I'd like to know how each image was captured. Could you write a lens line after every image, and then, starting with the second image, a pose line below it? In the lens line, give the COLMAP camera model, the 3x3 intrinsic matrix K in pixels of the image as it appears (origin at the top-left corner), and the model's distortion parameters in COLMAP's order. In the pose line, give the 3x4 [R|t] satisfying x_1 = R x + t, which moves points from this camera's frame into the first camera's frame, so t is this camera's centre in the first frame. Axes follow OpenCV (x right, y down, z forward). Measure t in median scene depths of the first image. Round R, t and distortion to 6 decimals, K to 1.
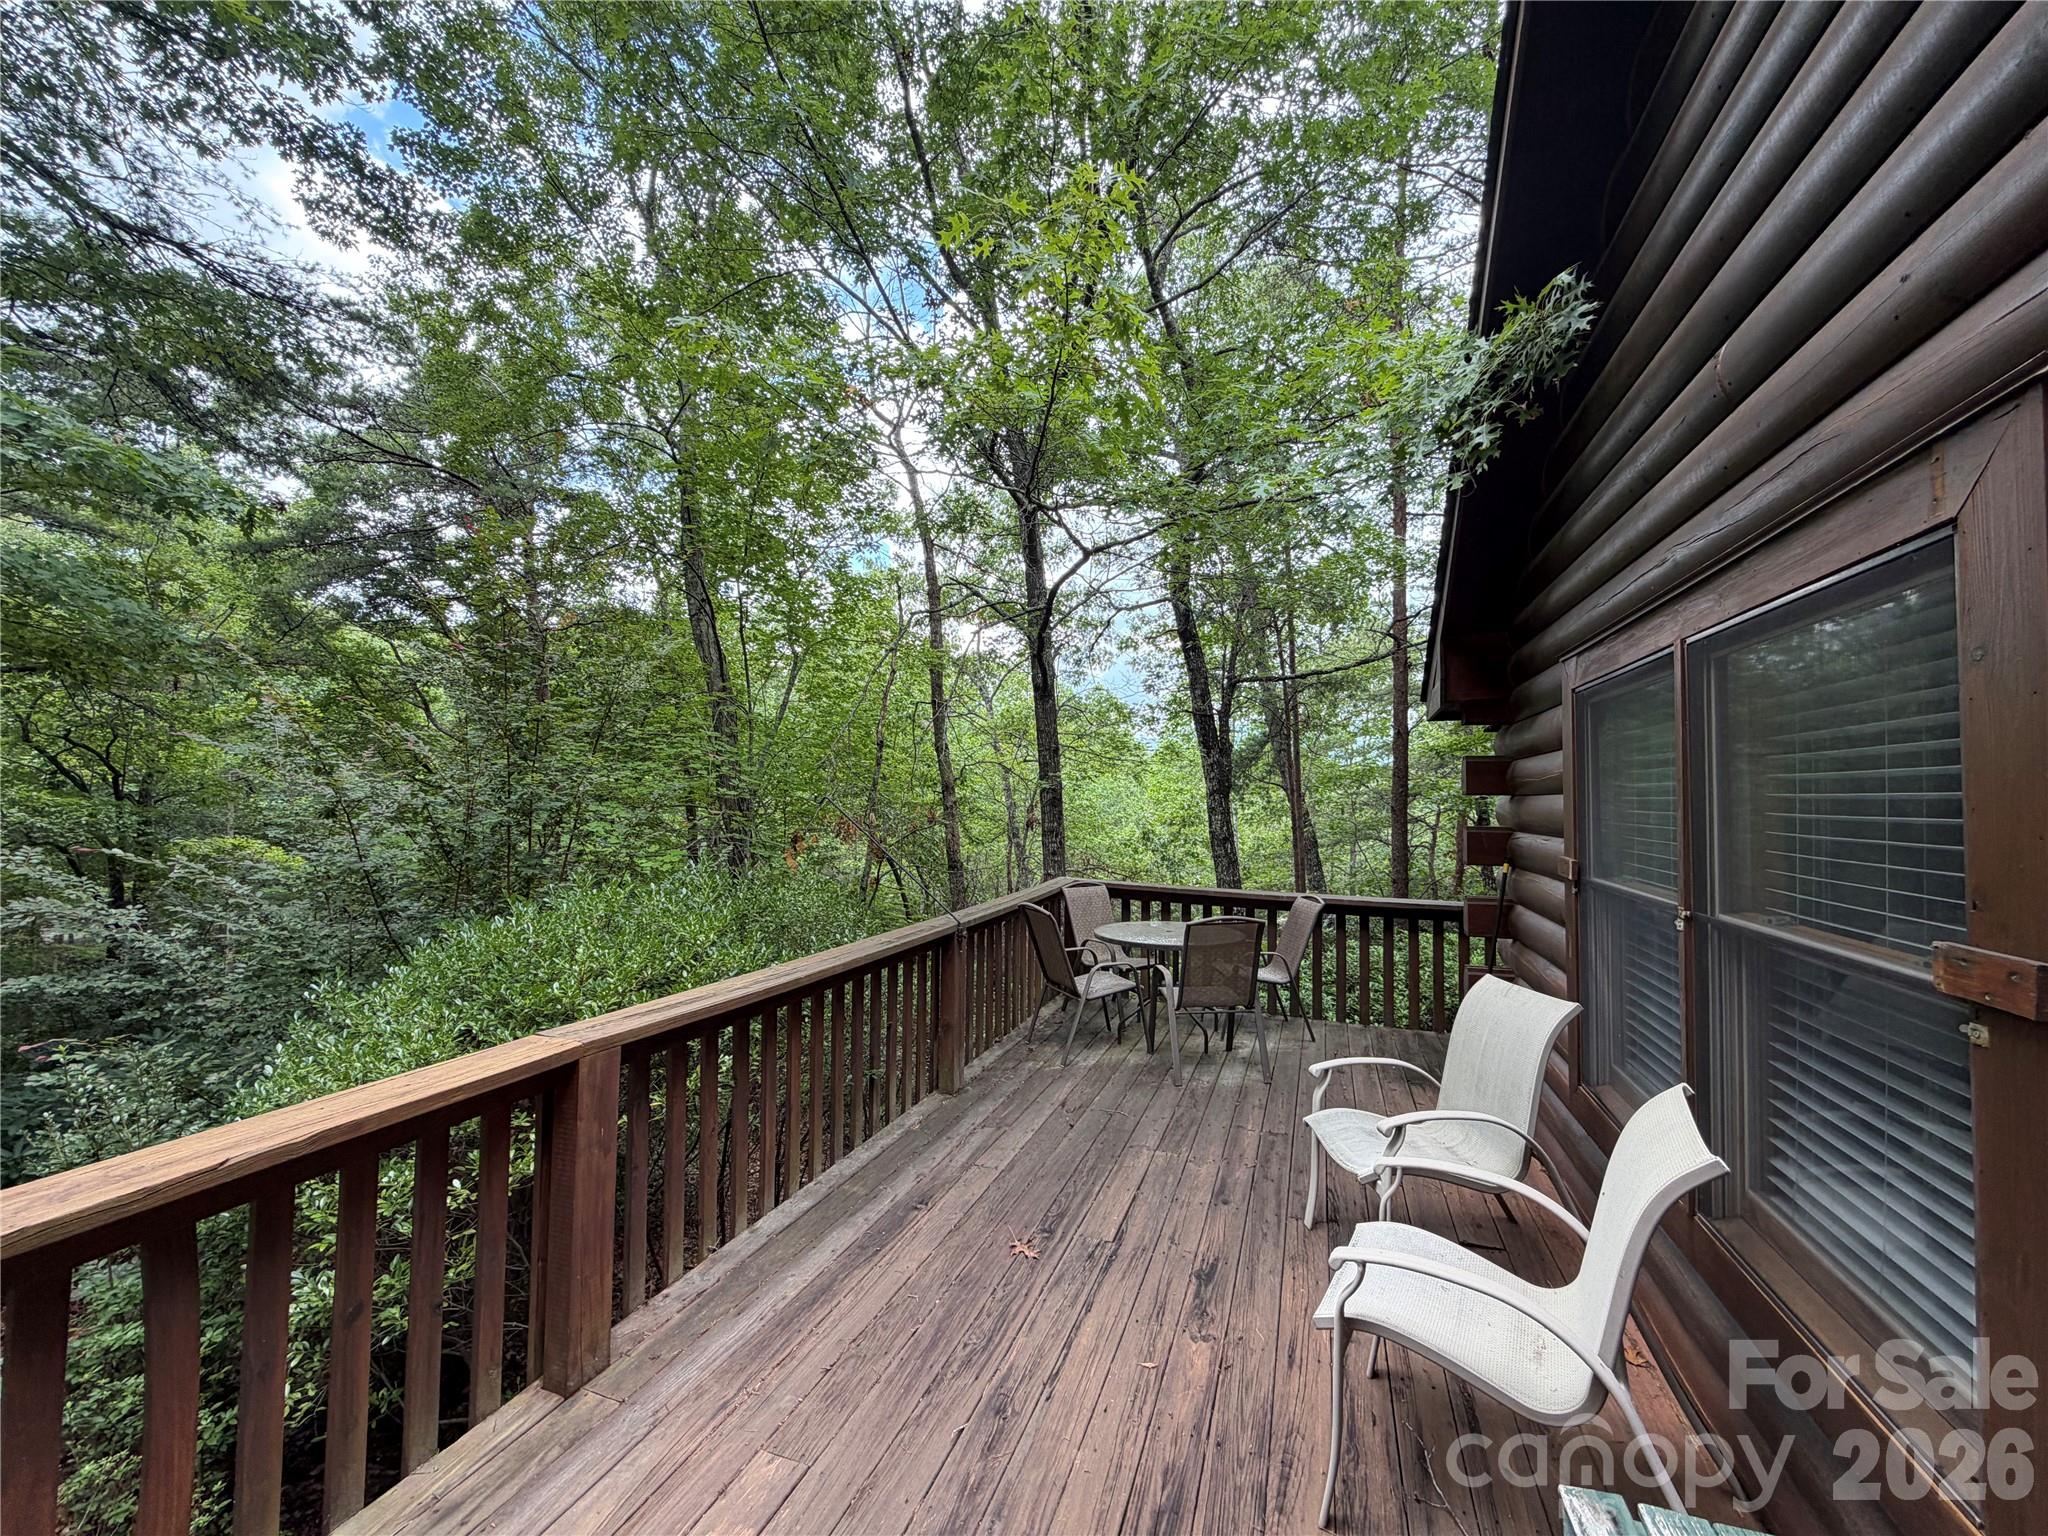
lens RADIAL K [[827.7, 0, 1024.0], [0, 827.7, 768.0], [0, 0, 1]] dist [0.002274, 0.000995]
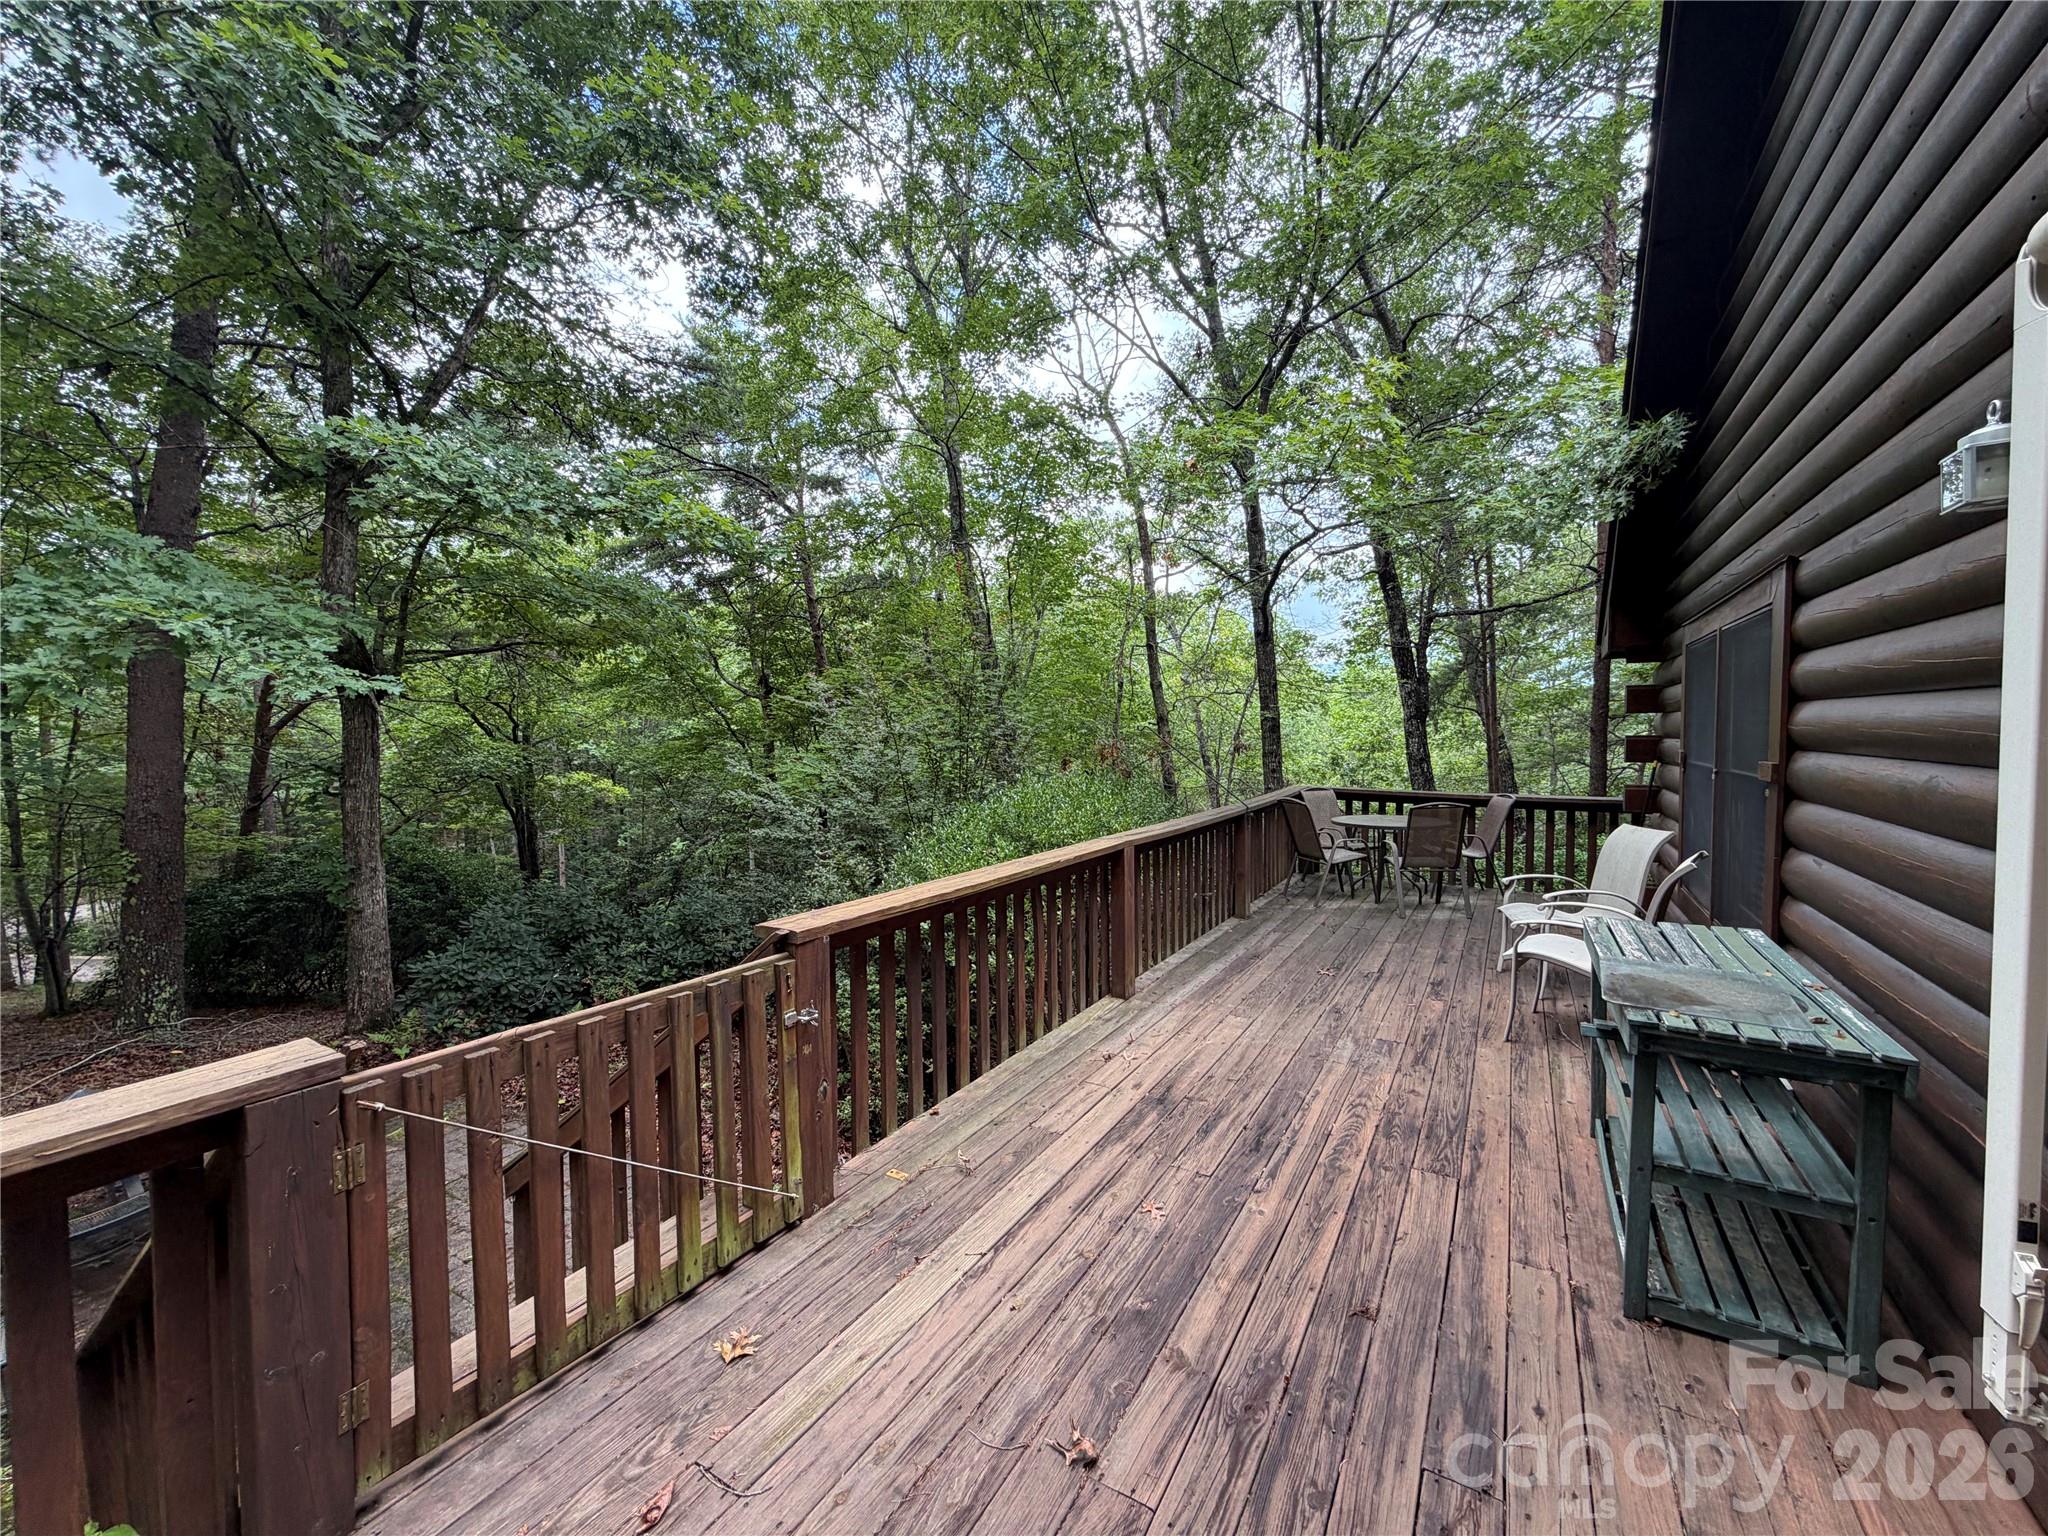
lens RADIAL K [[827.7, 0, 1024.0], [0, 827.7, 768.0], [0, 0, 1]] dist [0.002274, 0.000995]
pose [[0.981002, -0.011387, -0.193664, -0.129045], [0.026948, 0.996596, 0.077908, -0.008130], [0.192118, -0.081647, 0.977970, -0.376920]]
